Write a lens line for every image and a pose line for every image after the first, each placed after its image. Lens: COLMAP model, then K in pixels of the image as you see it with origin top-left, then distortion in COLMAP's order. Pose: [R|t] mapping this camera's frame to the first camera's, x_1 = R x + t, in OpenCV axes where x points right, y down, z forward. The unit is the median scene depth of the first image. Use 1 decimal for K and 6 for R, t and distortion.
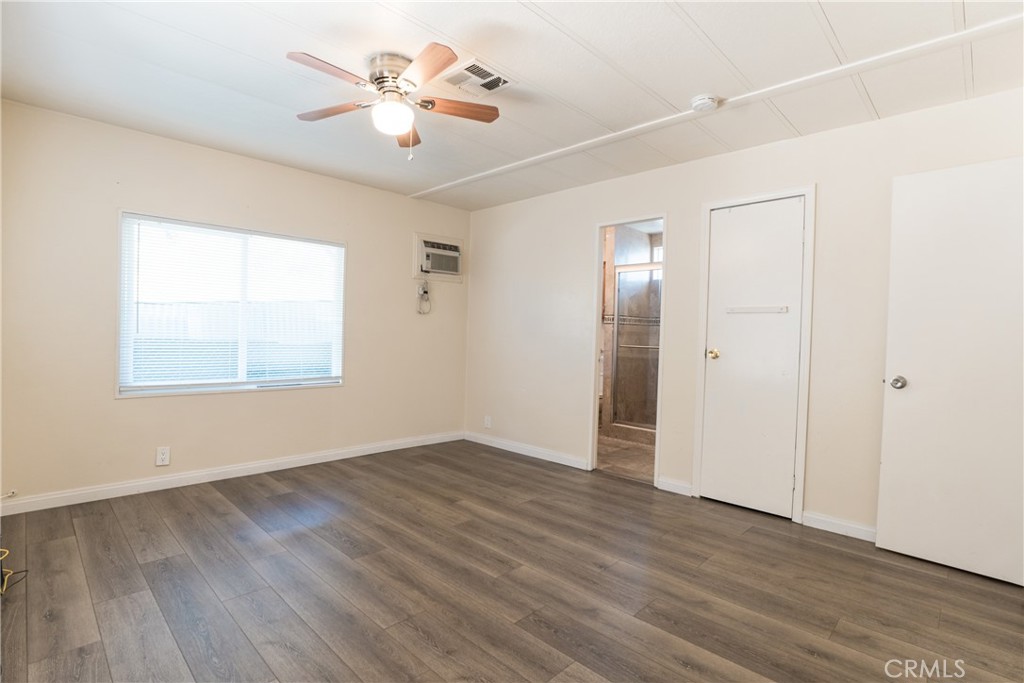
lens RADIAL K [[495.6, 0, 509.7], [0, 495.6, 342.5], [0, 0, 1]] dist [-0.045203, 0.010219]
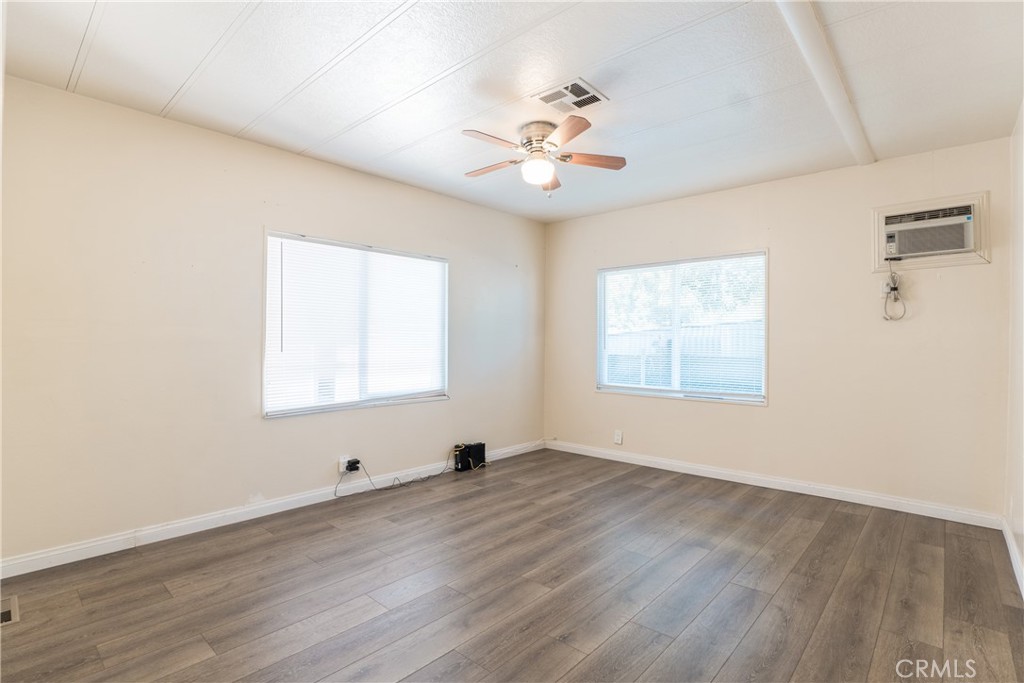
lens RADIAL K [[495.6, 0, 508.8], [0, 495.6, 341.5], [0, 0, 1]] dist [-0.045203, 0.010219]
pose [[0.042490, -0.025486, -0.998772, 0.702424], [-0.023449, 0.999374, -0.026499, 0.004898], [0.998822, 0.024546, 0.041866, 0.625214]]
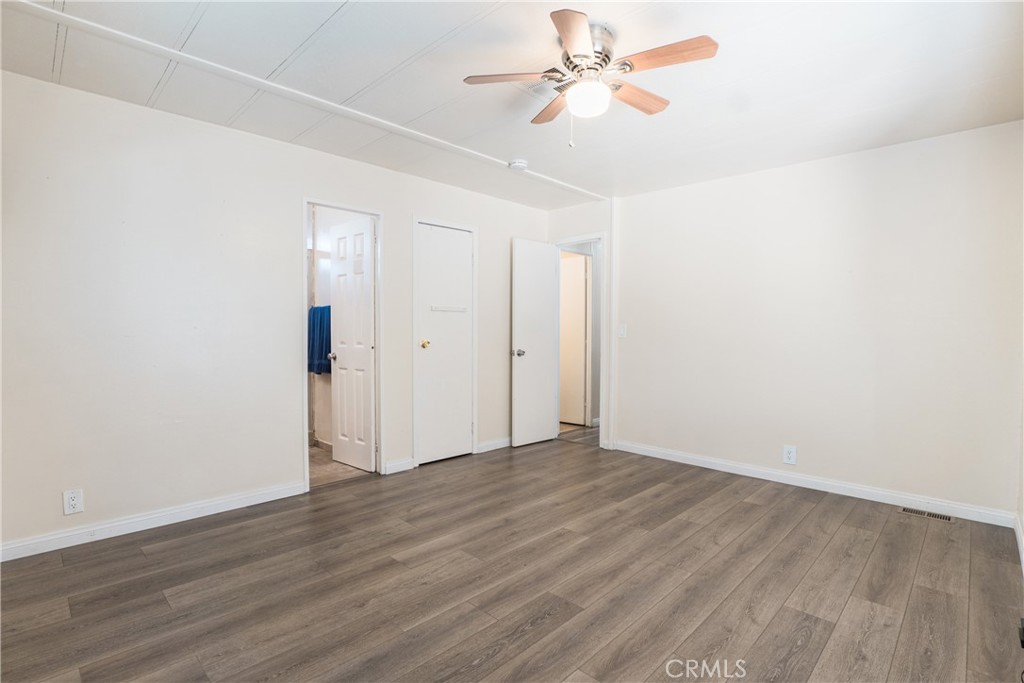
lens RADIAL K [[495.6, 0, 512.9], [0, 495.6, 338.0], [0, 0, 1]] dist [-0.045203, 0.010219]
pose [[-0.013927, -0.042012, 0.999020, -0.822306], [0.010316, 0.999058, 0.042157, -0.040805], [-0.999850, 0.010893, -0.013481, 0.818031]]
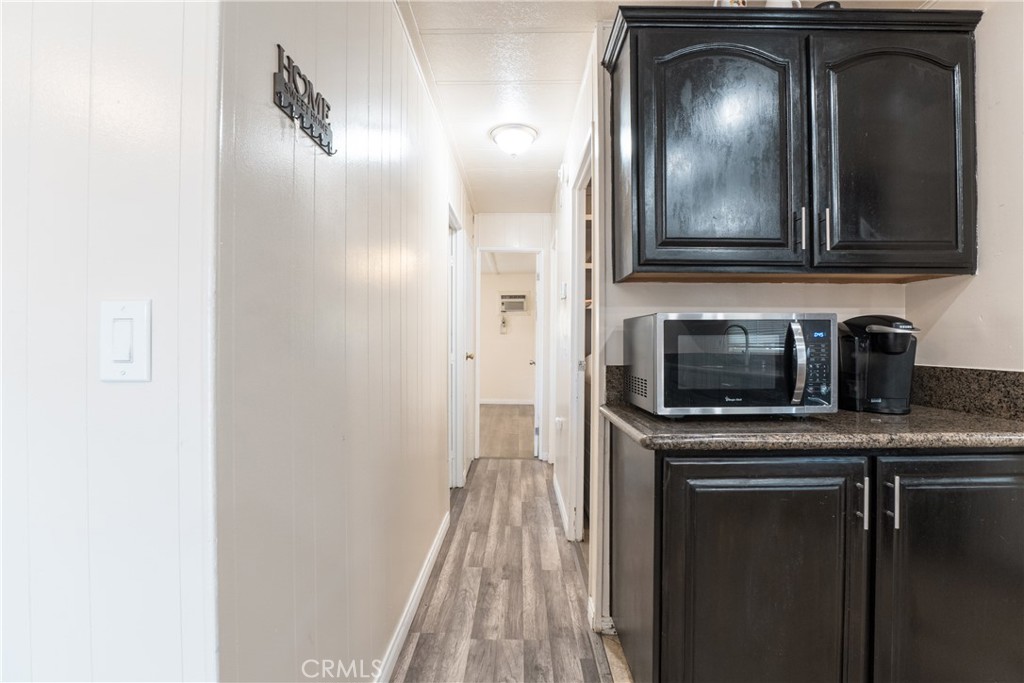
lens RADIAL K [[495.6, 0, 511.2], [0, 495.6, 340.7], [0, 0, 1]] dist [-0.045203, 0.010219]
pose [[0.692824, -0.026334, -0.720626, 1.766365], [0.004222, 0.999464, -0.032465, 0.044084], [0.721095, 0.019450, 0.692563, -0.427324]]
